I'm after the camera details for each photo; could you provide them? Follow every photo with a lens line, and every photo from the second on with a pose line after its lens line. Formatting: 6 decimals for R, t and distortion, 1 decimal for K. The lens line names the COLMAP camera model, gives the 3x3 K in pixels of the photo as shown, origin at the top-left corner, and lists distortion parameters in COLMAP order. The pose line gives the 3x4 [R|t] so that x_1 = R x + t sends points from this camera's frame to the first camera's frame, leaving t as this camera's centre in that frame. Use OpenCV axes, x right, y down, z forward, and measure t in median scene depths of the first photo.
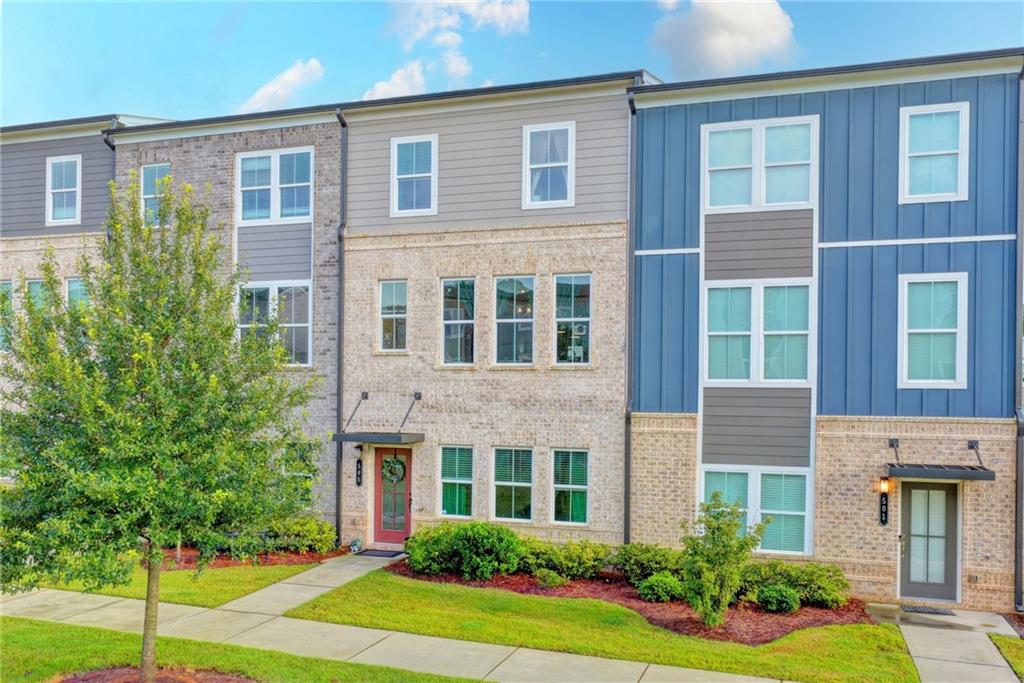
lens RADIAL K [[886.5, 0, 501.7], [0, 886.5, 397.5], [0, 0, 1]] dist [-0.009264, 0.015815]
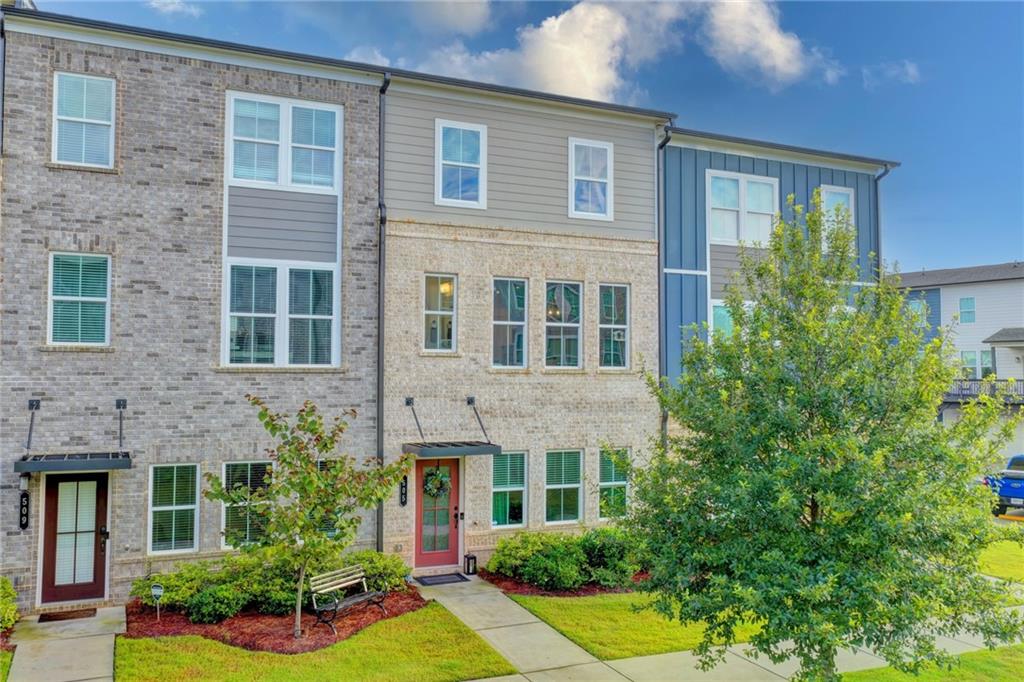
lens RADIAL K [[853.9, 0, 518.9], [0, 853.9, 335.8], [0, 0, 1]] dist [-0.011115, 0.029584]
pose [[0.721486, 0.026415, 0.691925, -0.717513], [0.003909, 0.999101, -0.042218, -0.033591], [-0.692418, 0.033164, 0.720734, 0.336946]]
